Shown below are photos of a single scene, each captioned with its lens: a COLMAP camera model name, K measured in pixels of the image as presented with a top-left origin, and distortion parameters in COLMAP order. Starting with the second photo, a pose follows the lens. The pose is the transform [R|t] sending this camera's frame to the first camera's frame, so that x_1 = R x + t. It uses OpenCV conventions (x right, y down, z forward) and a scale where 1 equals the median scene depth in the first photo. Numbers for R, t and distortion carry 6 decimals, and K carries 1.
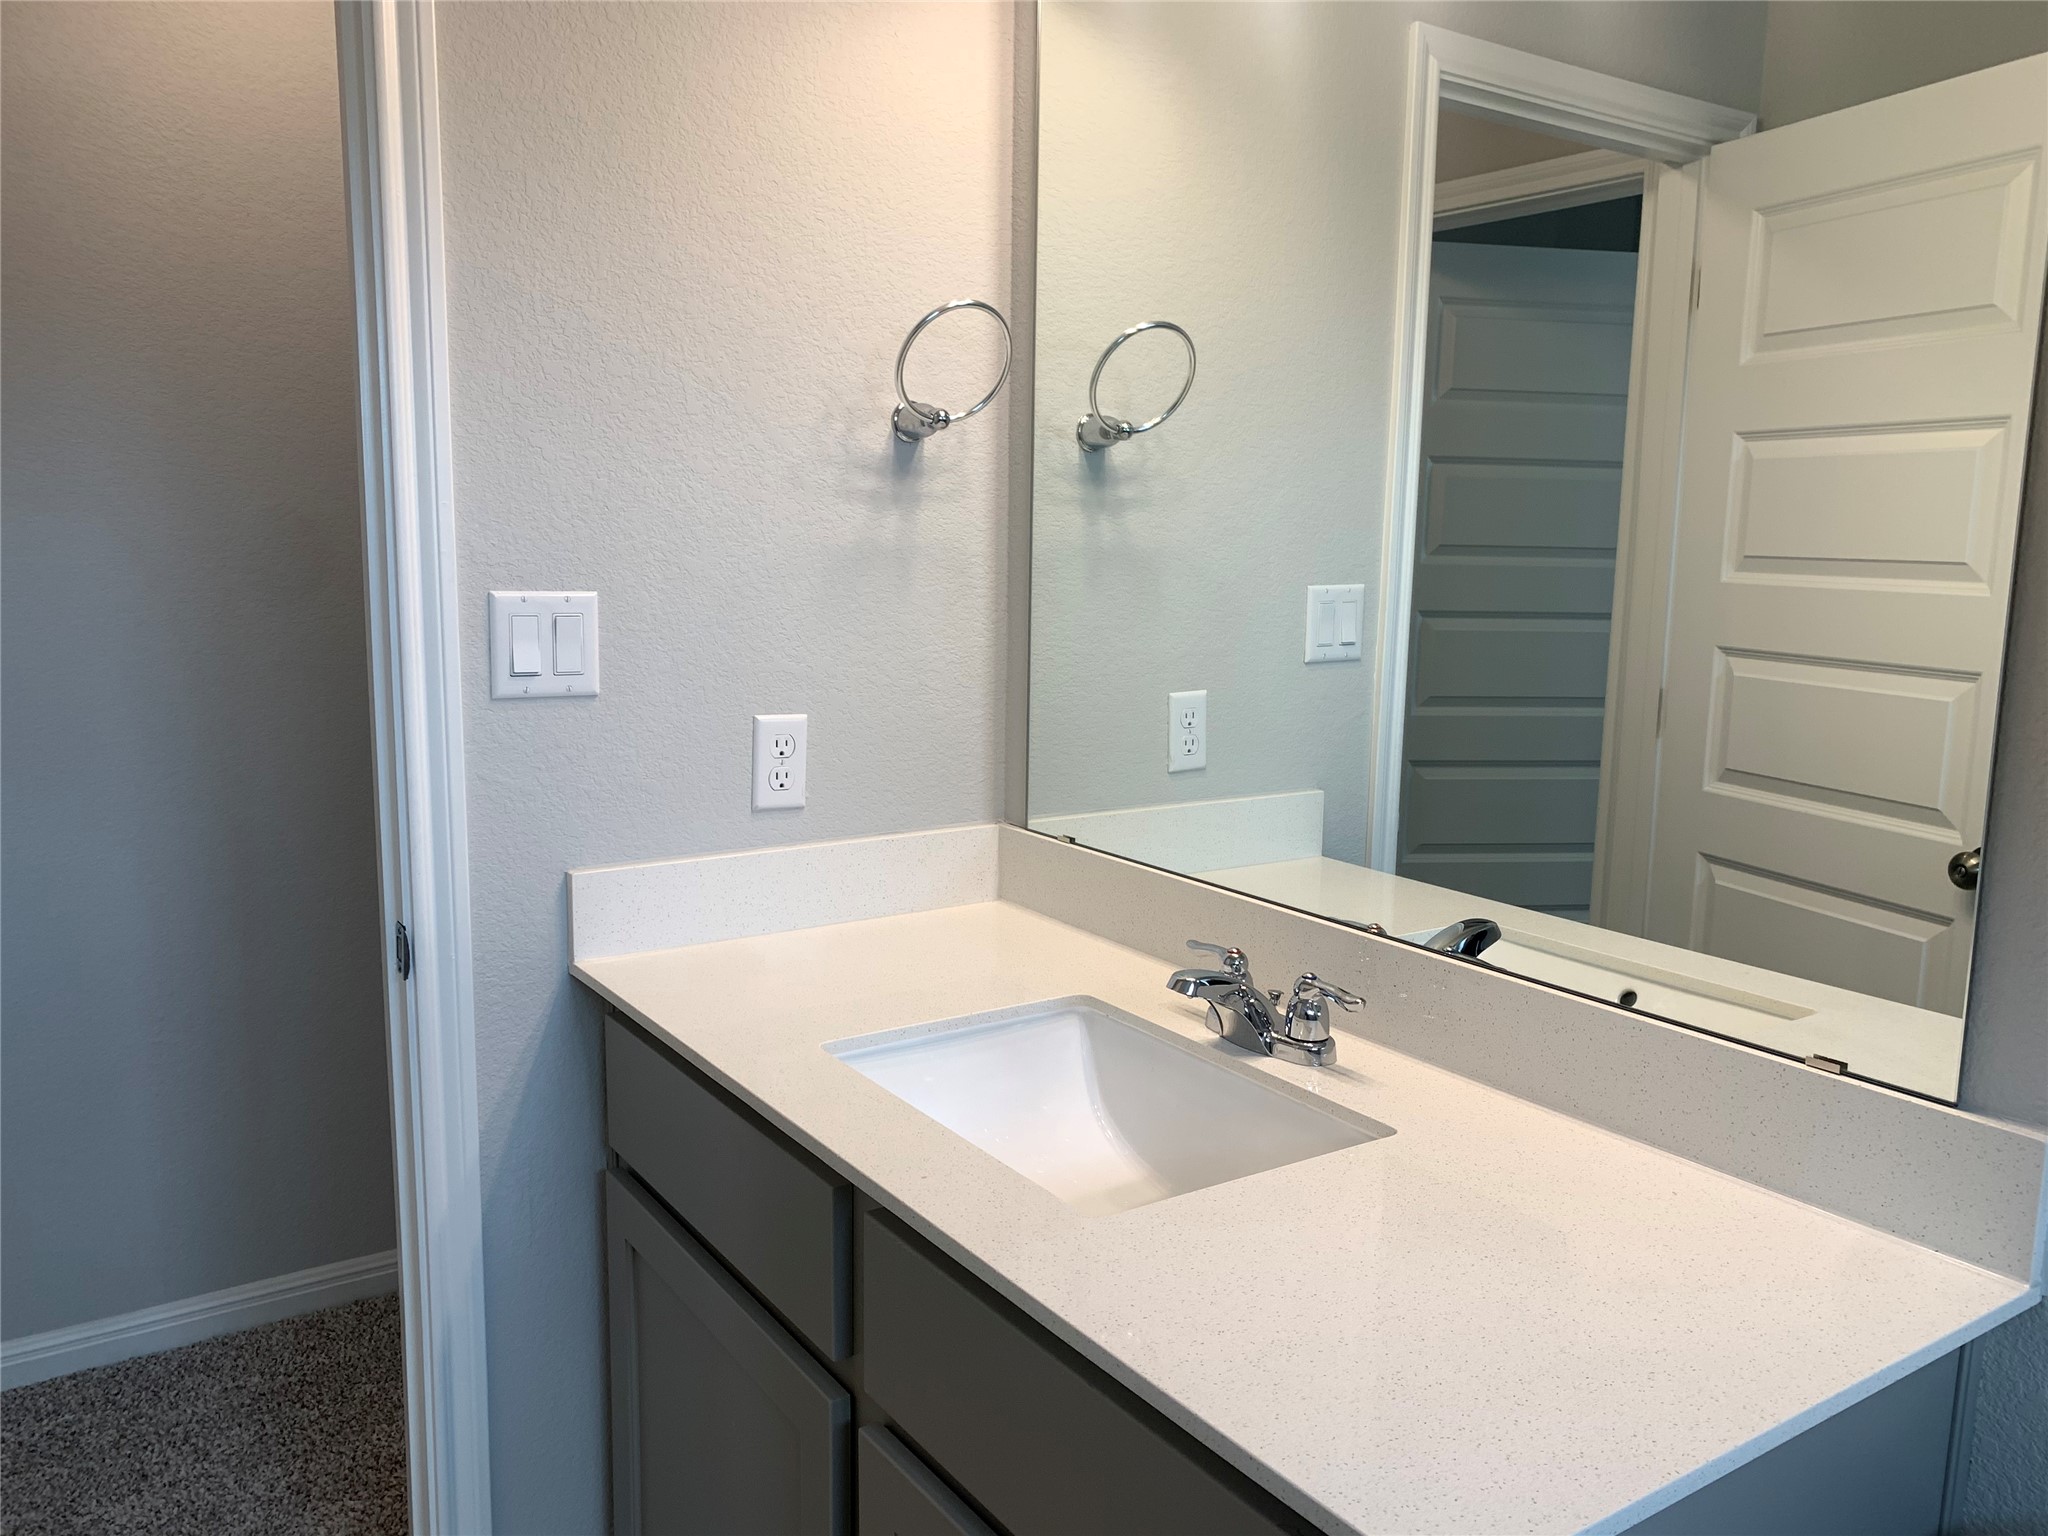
lens RADIAL K [[1551.6, 0, 1053.9], [0, 1551.6, 780.1], [0, 0, 1]] dist [0.021686, -0.031434]
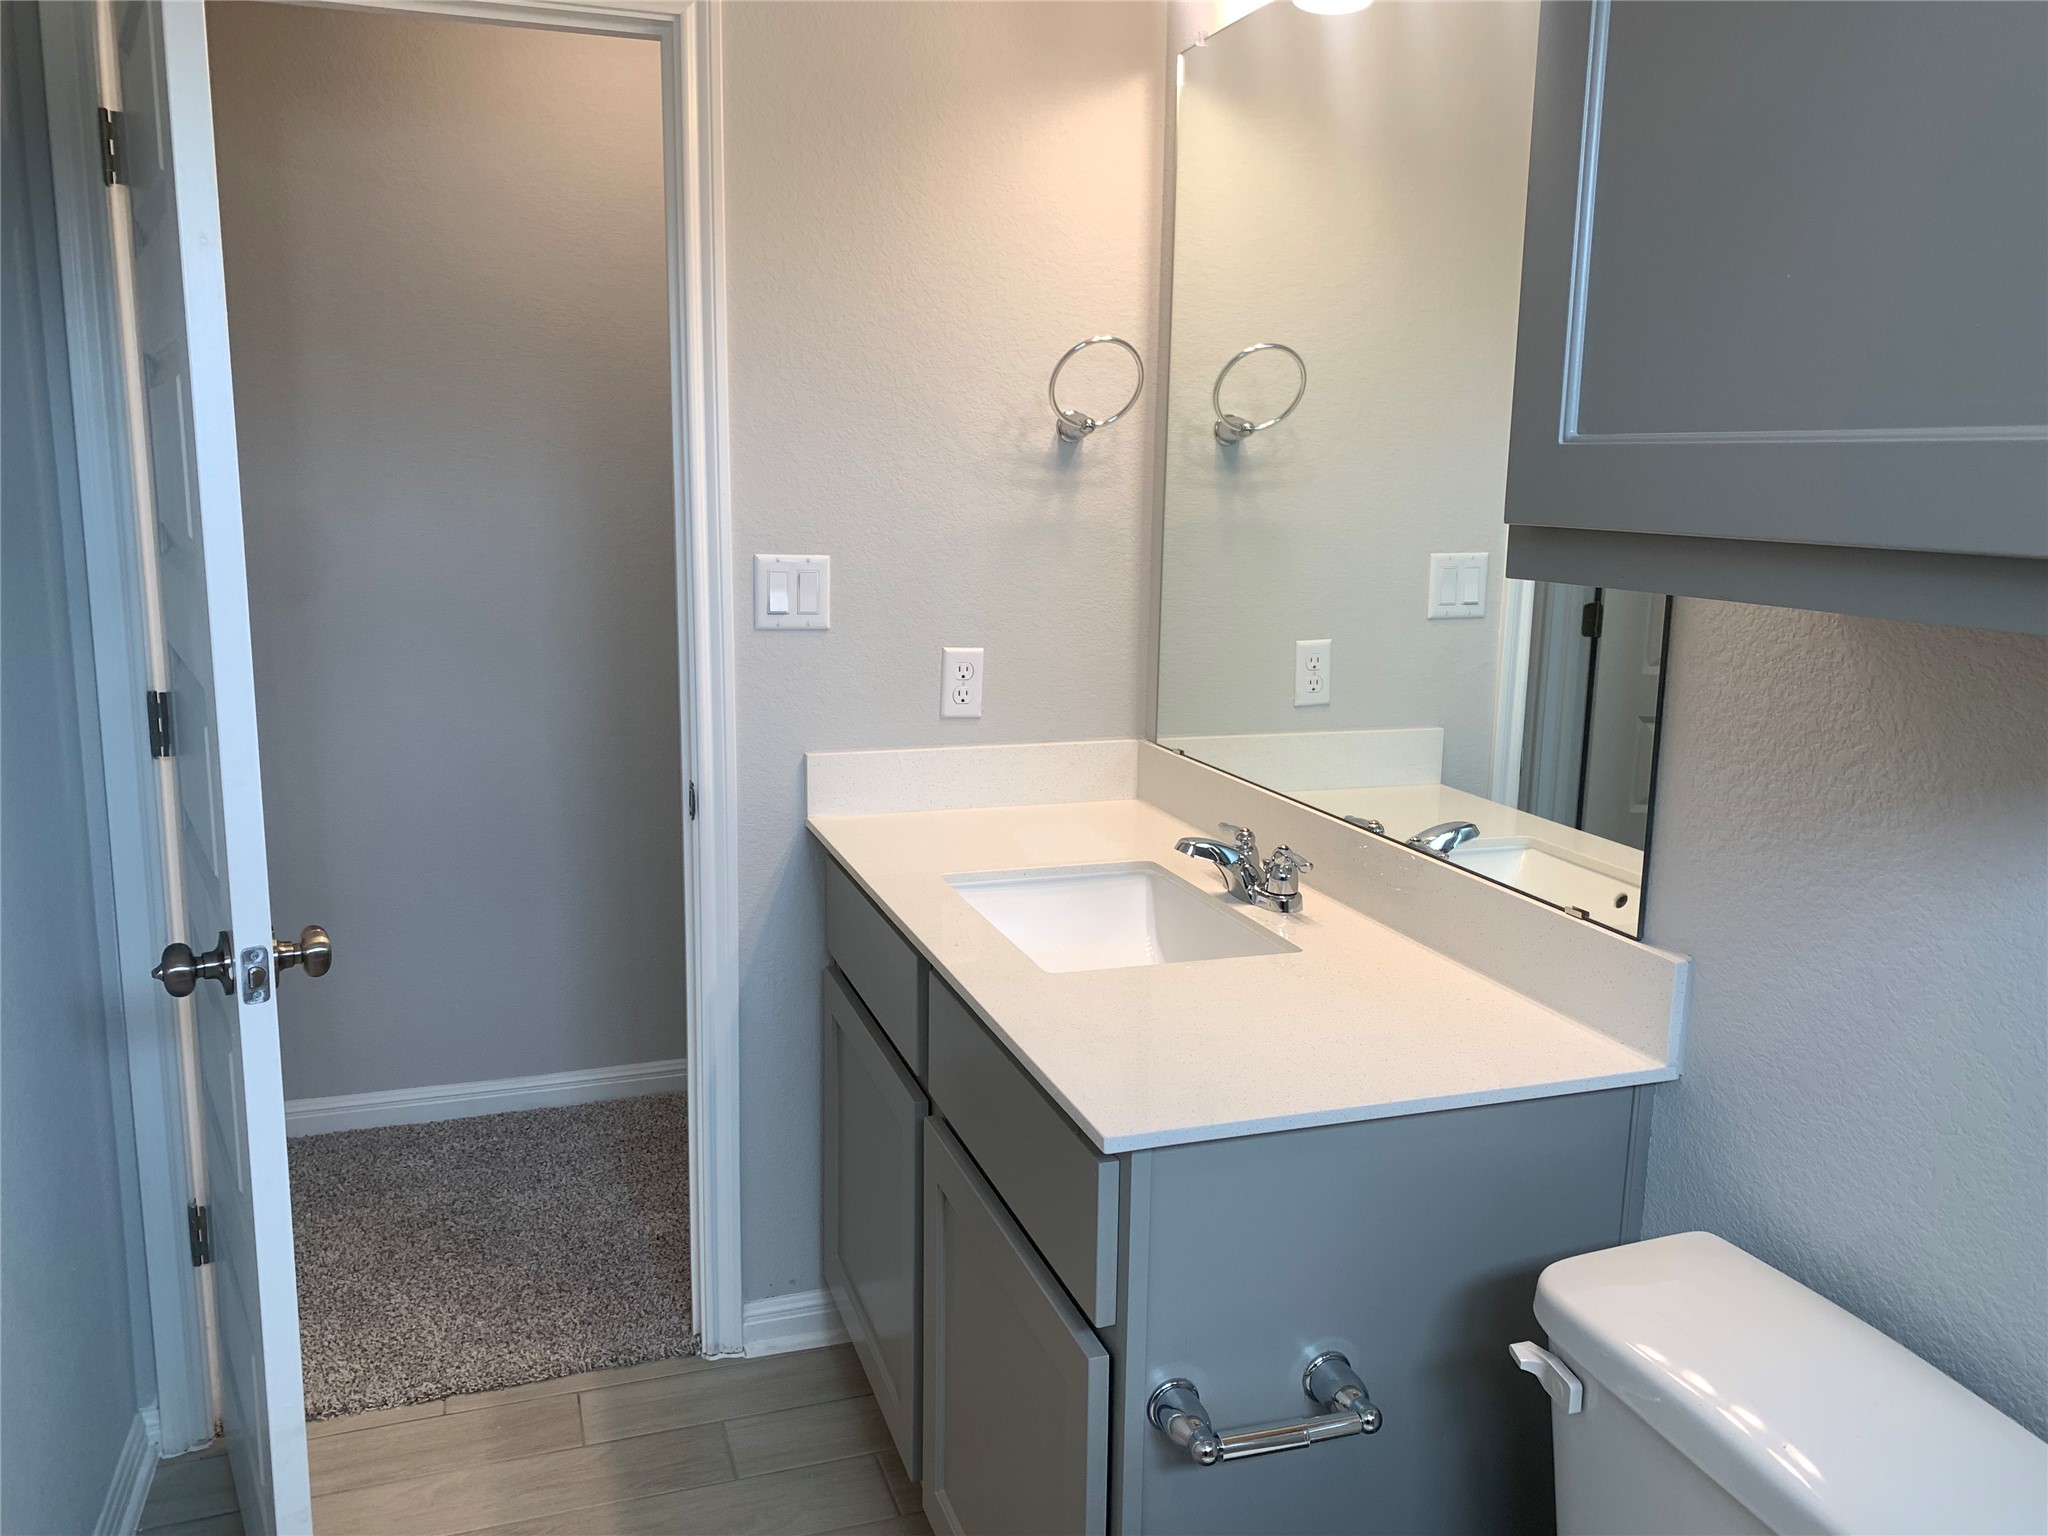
lens RADIAL K [[1551.6, 0, 1017.0], [0, 1551.6, 760.8], [0, 0, 1]] dist [0.021686, -0.031434]
pose [[0.961308, 0.046454, -0.271531, 0.236955], [-0.041754, 0.998862, 0.023065, 0.022860], [0.272293, -0.010835, 0.962153, -0.281299]]
